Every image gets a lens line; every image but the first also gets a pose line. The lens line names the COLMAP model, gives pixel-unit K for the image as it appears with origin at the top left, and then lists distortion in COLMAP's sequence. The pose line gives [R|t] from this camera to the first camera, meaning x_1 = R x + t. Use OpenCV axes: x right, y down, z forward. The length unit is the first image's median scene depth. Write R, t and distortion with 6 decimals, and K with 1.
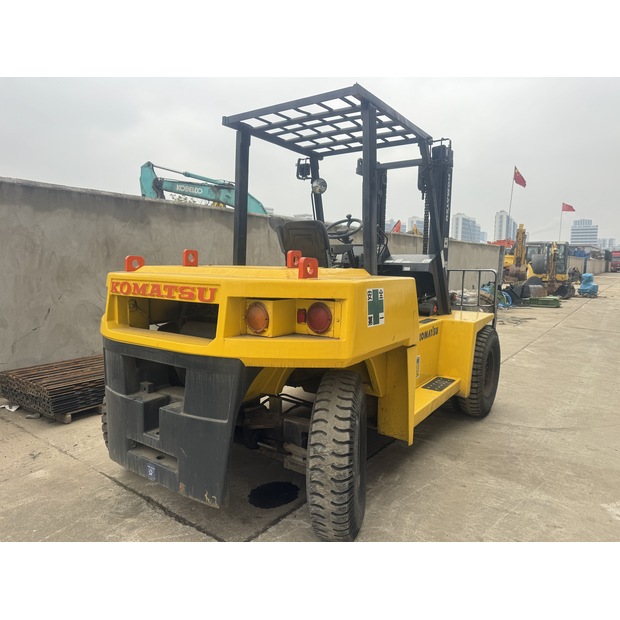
lens RADIAL K [[445.7, 0, 310.0], [0, 445.7, 310.0], [0, 0, 1]] dist [0.061757, -0.073694]
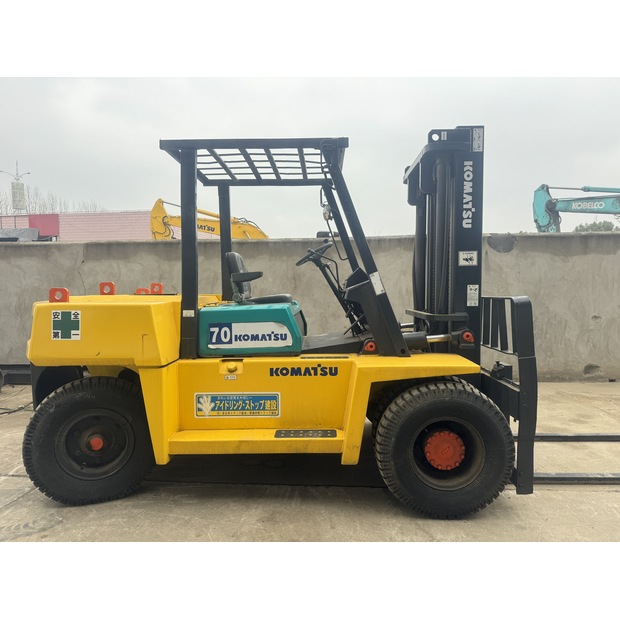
lens RADIAL K [[445.7, 0, 310.0], [0, 445.7, 310.0], [0, 0, 1]] dist [0.061757, -0.073694]
pose [[0.522291, 0.020764, -0.852514, 0.709286], [-0.075785, 0.996878, -0.022149, -0.032692], [0.849393, 0.076176, 0.522234, 0.397944]]
